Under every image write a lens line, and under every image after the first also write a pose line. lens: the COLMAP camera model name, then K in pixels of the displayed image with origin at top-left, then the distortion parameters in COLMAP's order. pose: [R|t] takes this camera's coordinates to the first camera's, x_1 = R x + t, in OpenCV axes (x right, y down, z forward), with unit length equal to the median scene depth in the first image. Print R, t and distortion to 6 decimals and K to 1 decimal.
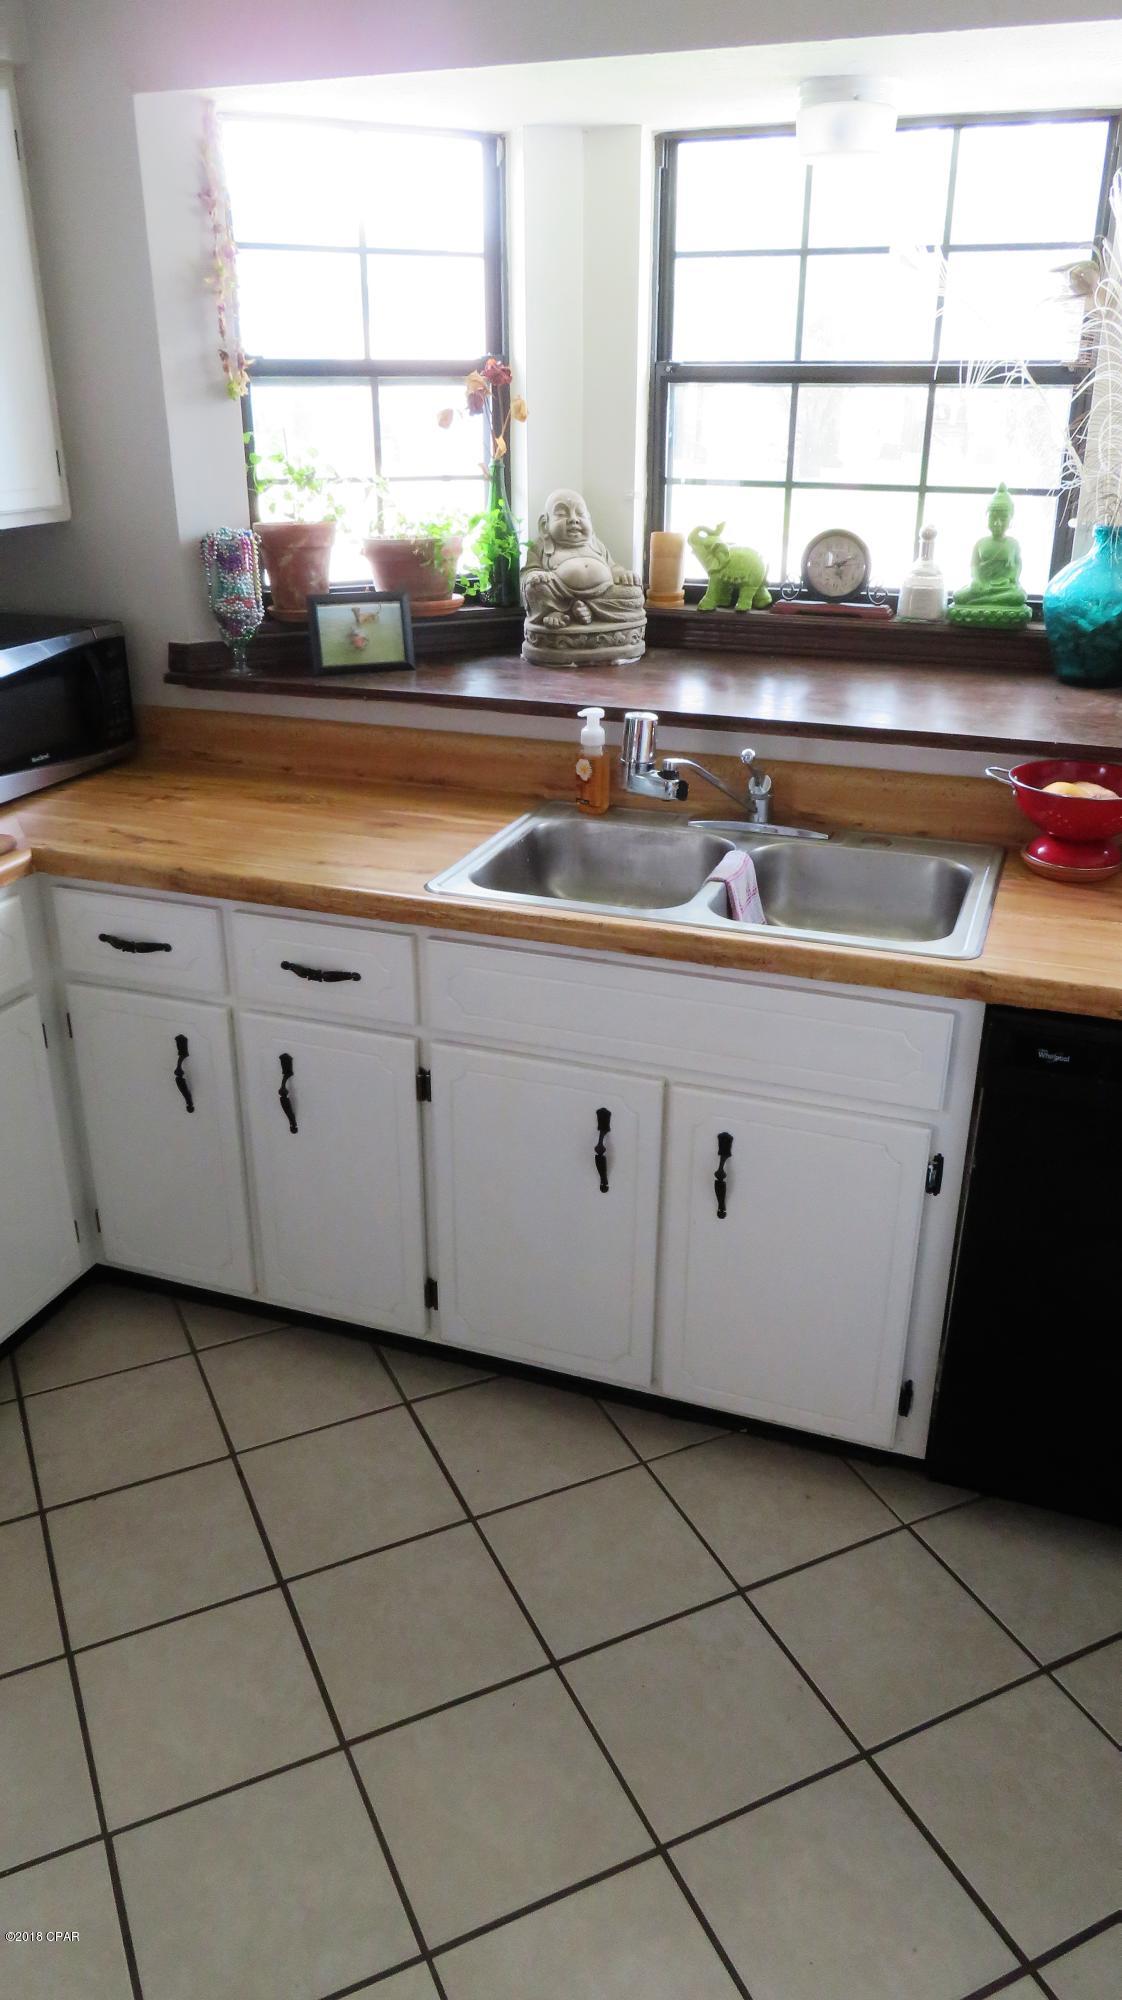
lens RADIAL K [[1457.4, 0, 578.5], [0, 1457.4, 1016.6], [0, 0, 1]] dist [-0.022306, 0.019870]
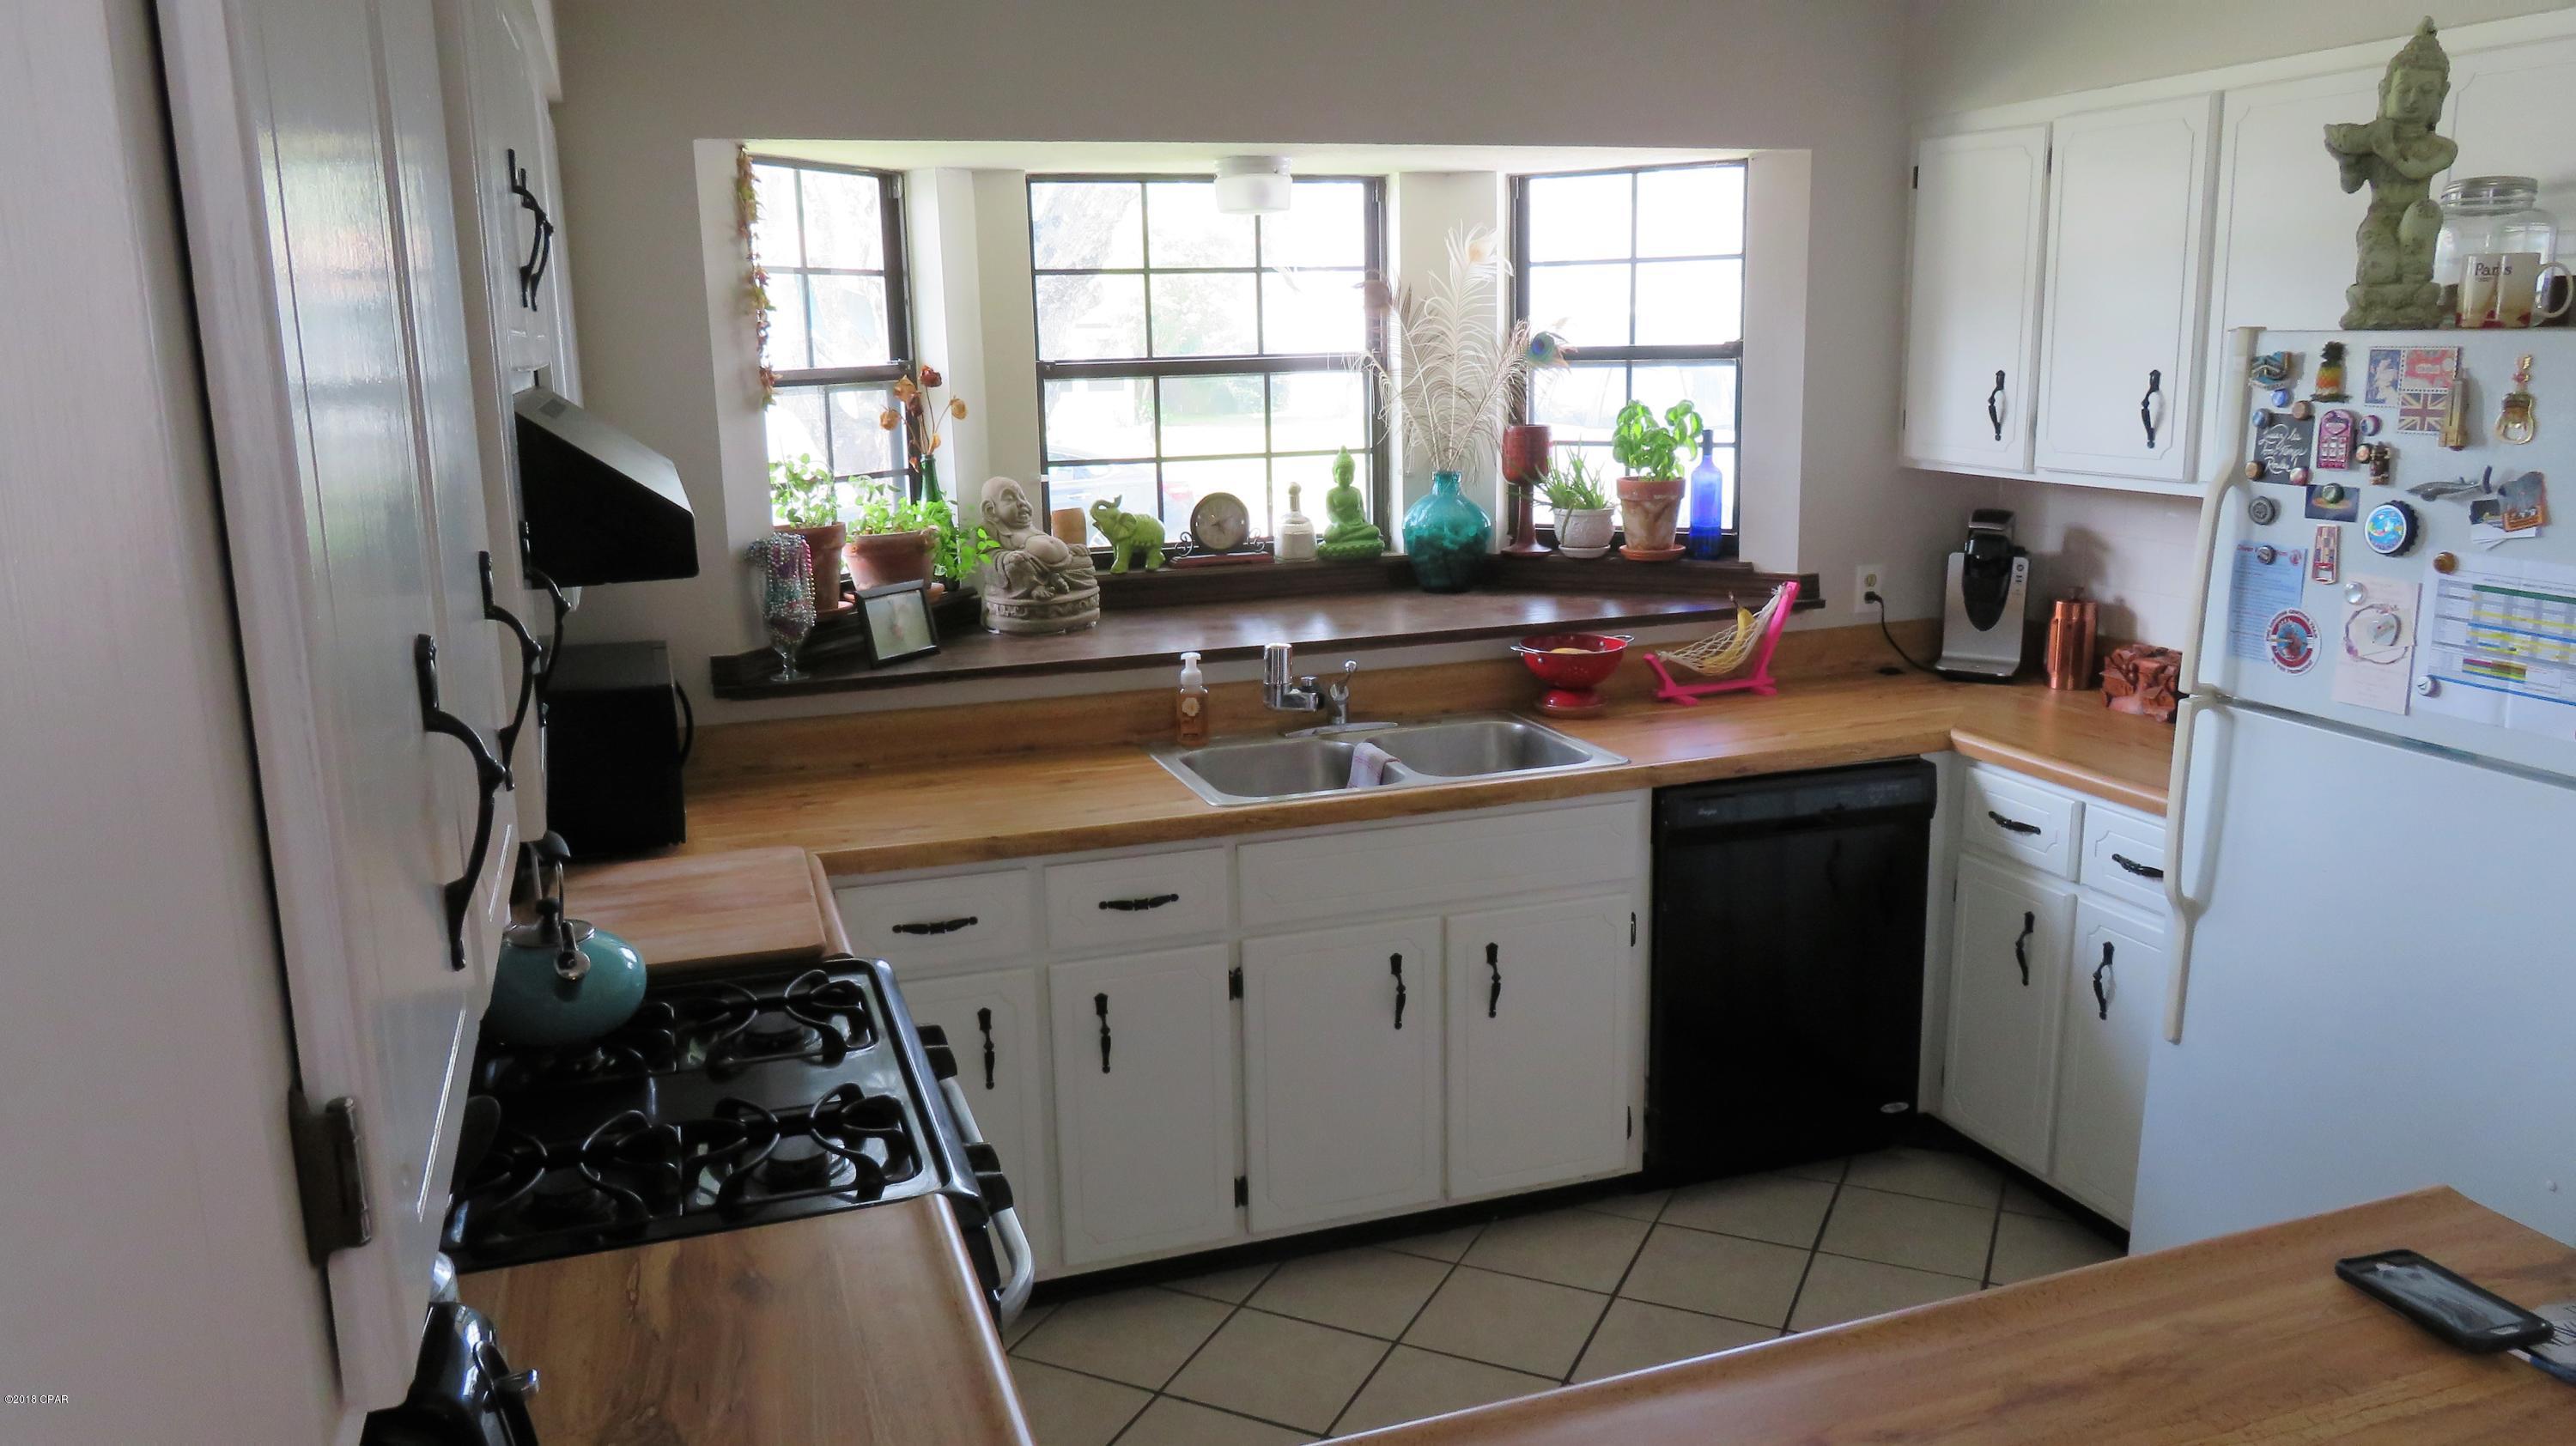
lens RADIAL K [[1877.2, 0, 1325.7], [0, 1877.2, 700.6], [0, 0, 1]] dist [-0.022306, 0.019870]
pose [[0.763257, -0.143258, 0.630013, -0.755576], [0.278809, 0.952674, -0.121148, 0.027982], [-0.582841, 0.268120, 0.767077, -0.157206]]
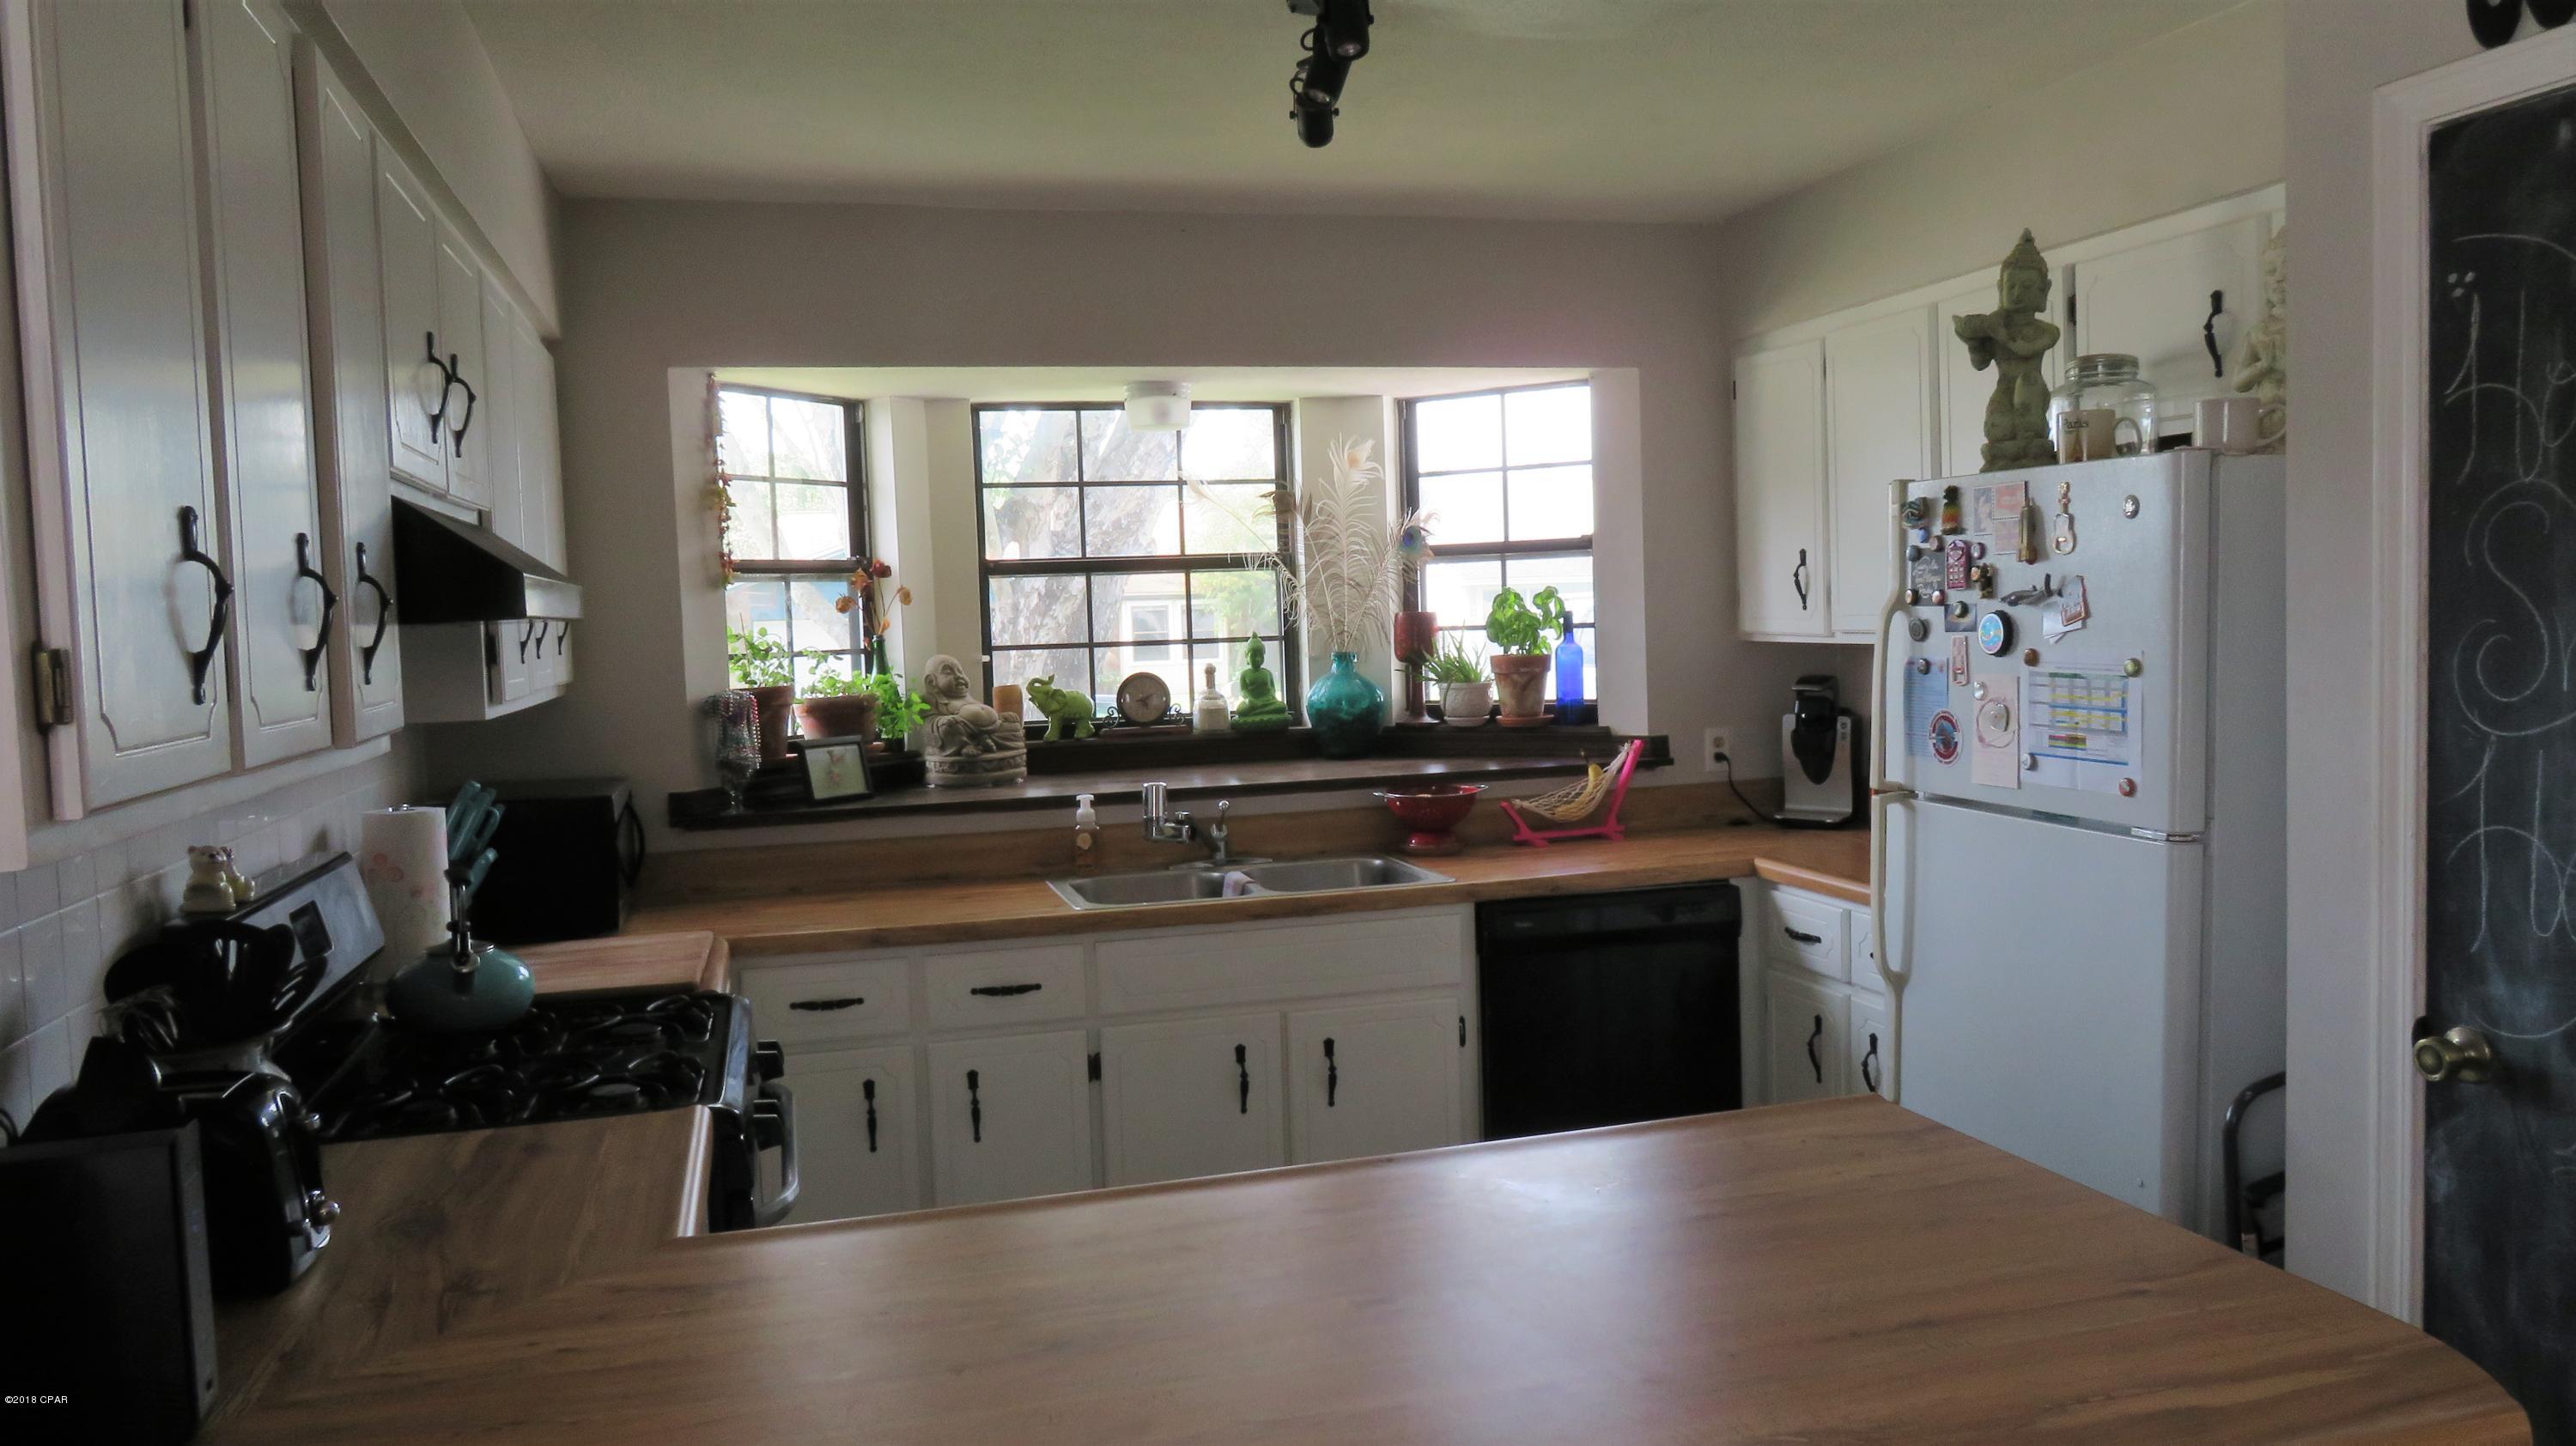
lens RADIAL K [[1877.2, 0, 1342.6], [0, 1877.2, 699.3], [0, 0, 1]] dist [-0.022306, 0.019870]
pose [[0.795925, -0.058672, 0.602546, -0.739510], [0.274984, 0.921732, -0.273484, 0.212835], [-0.539340, 0.383363, 0.749763, -0.384637]]
